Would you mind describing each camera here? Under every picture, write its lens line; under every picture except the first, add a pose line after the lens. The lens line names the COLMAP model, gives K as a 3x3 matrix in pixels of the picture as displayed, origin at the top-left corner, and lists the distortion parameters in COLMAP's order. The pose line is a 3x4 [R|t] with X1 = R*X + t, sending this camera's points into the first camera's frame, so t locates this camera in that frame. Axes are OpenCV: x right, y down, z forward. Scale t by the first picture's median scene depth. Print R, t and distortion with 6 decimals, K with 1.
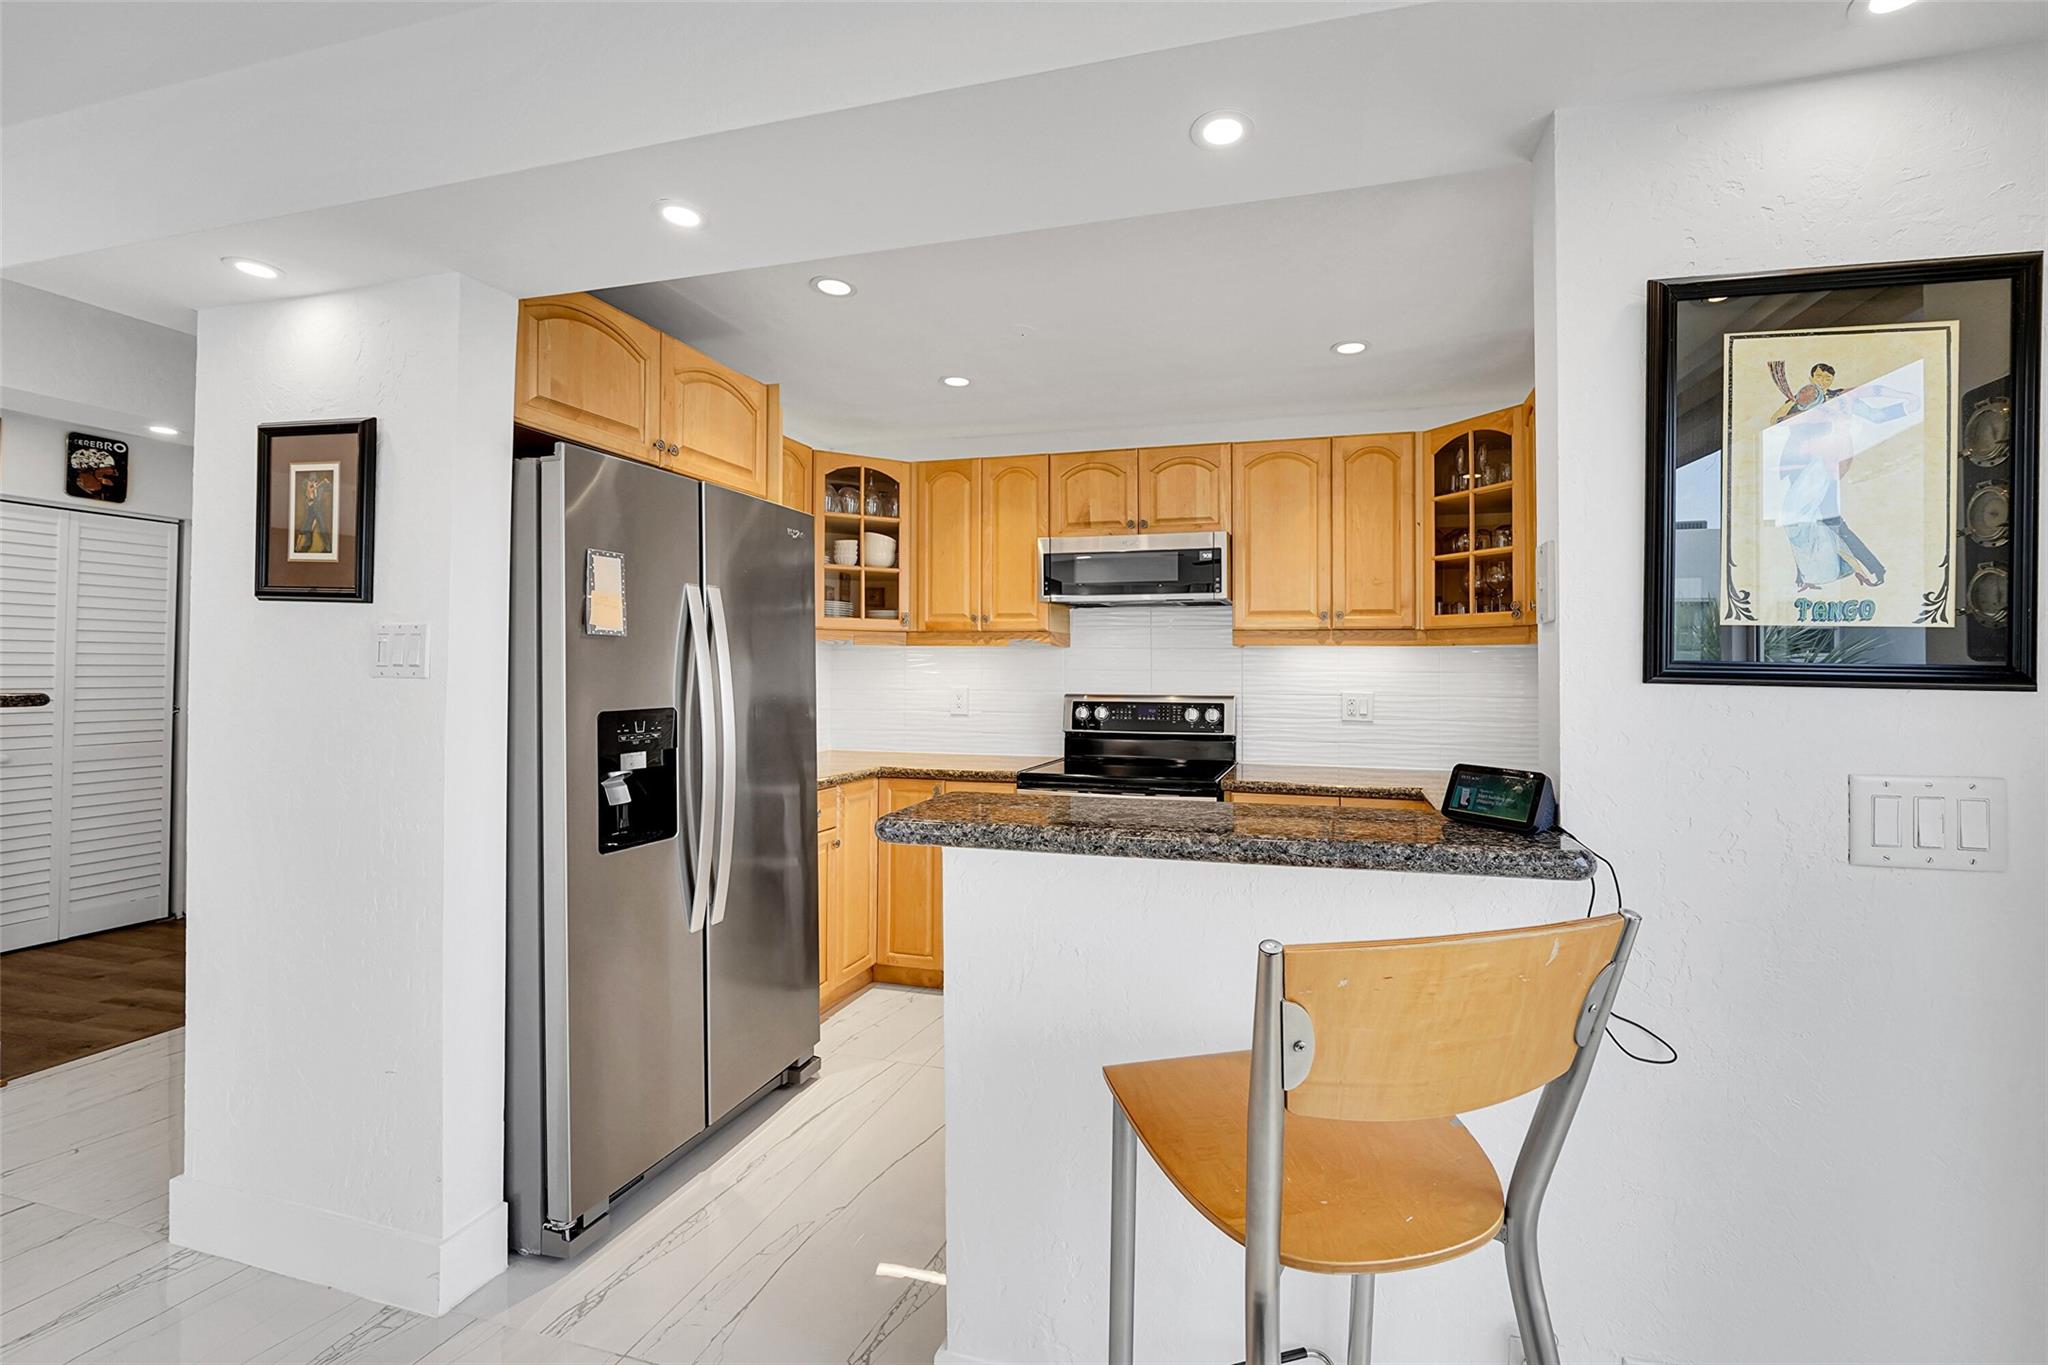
lens RADIAL K [[792.2, 0, 1114.6], [0, 792.2, 649.5], [0, 0, 1]] dist [-0.000514, 0.000049]
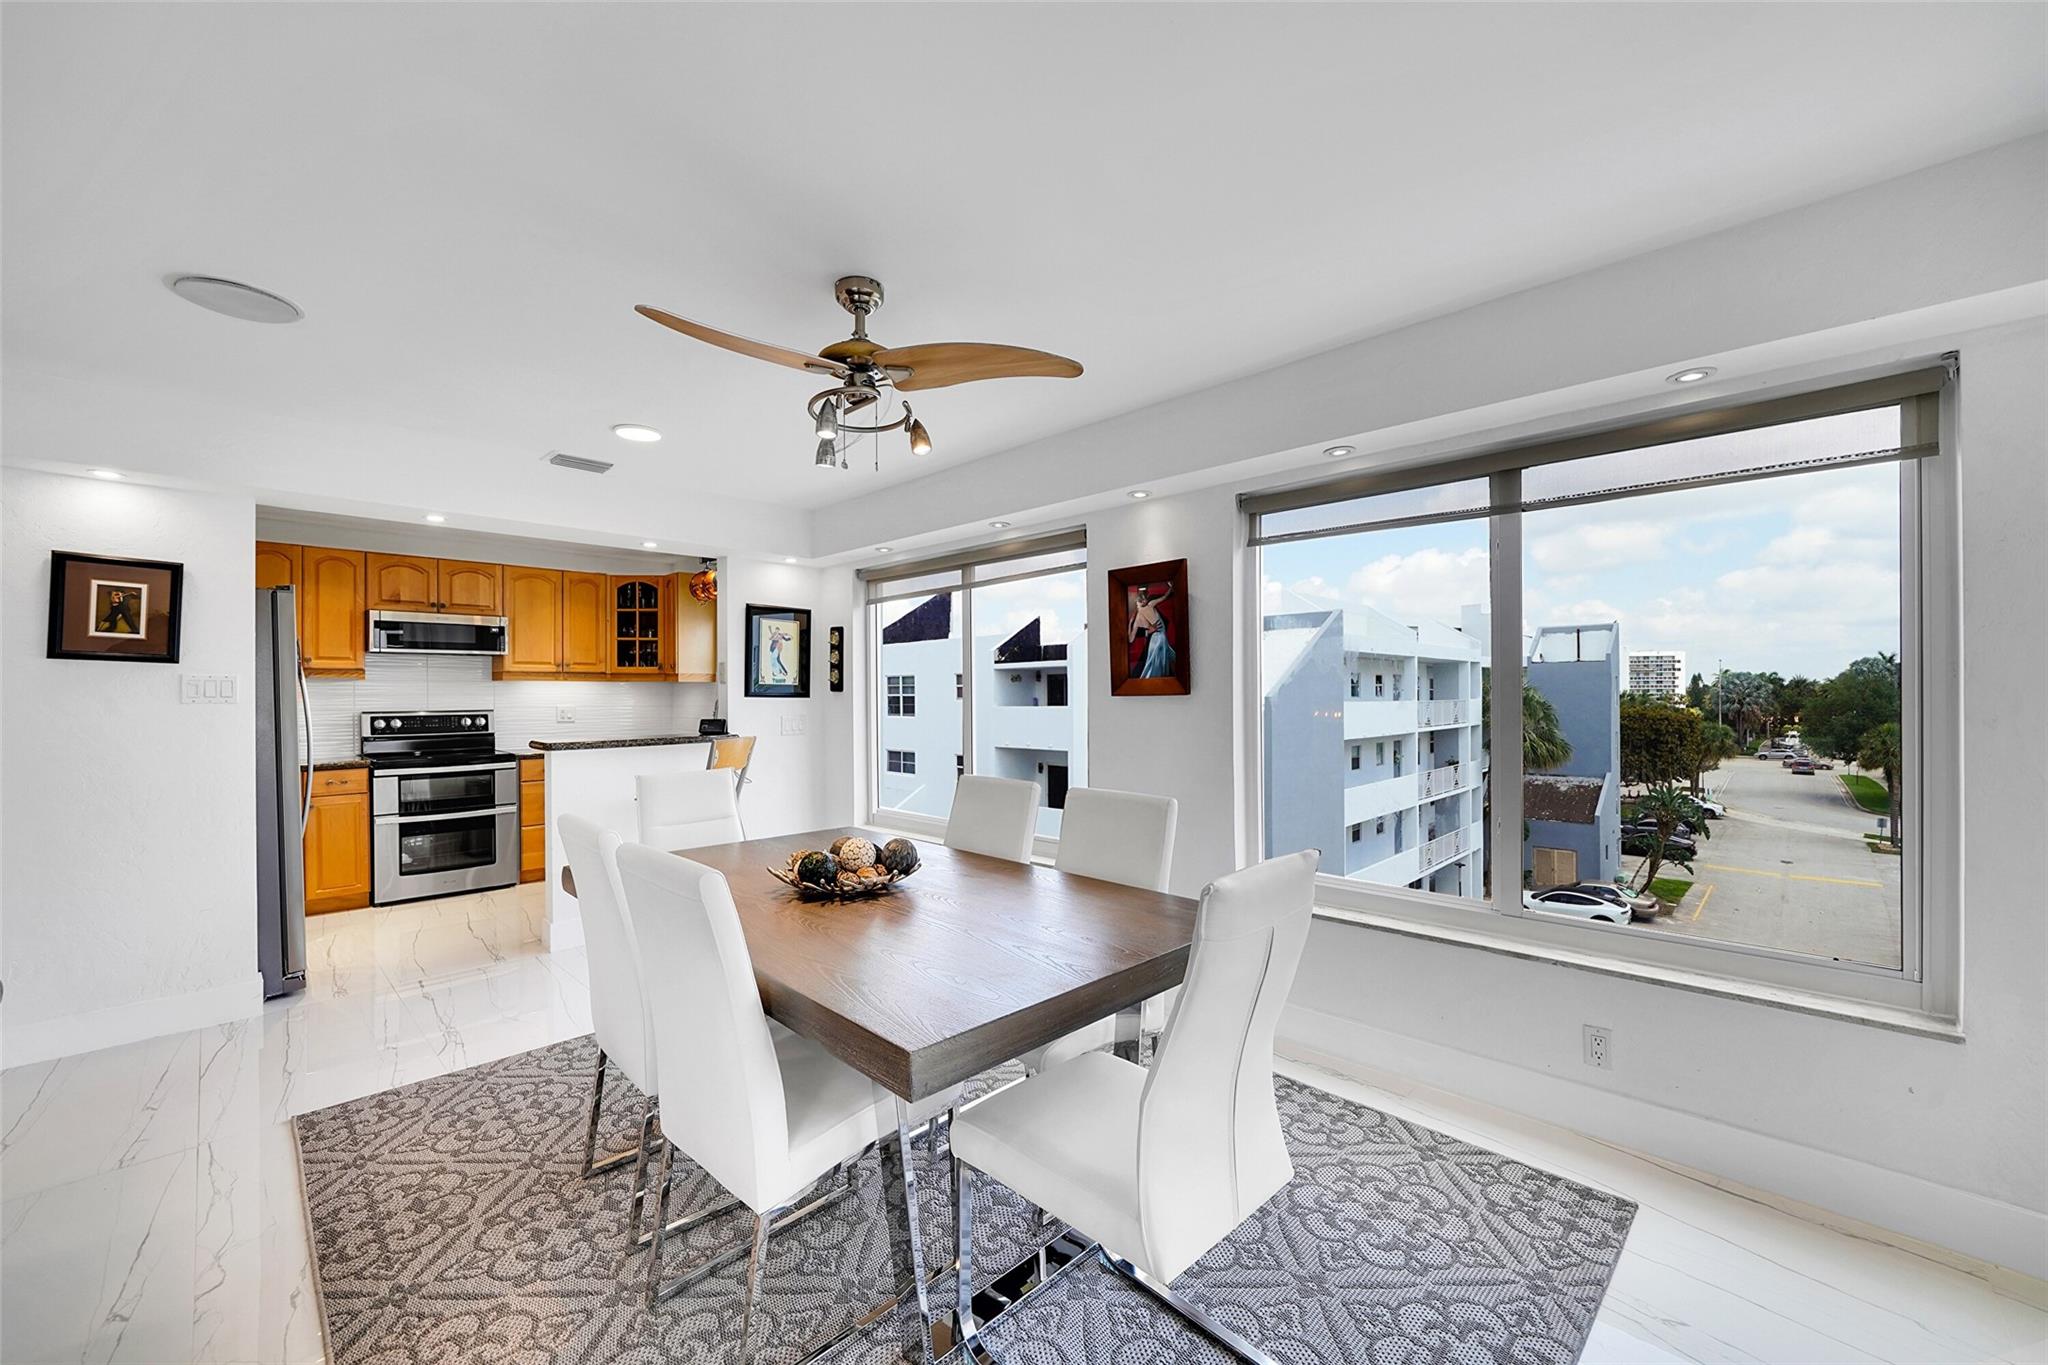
lens RADIAL K [[804.3, 0, 1024.2], [0, 804.3, 692.1], [0, 0, 1]] dist [-0.008371, 0.000072]
pose [[0.505822, -0.005176, 0.862622, -0.819910], [-0.012136, 0.999840, 0.013116, -0.016699], [-0.862553, -0.017104, 0.505678, -0.920001]]
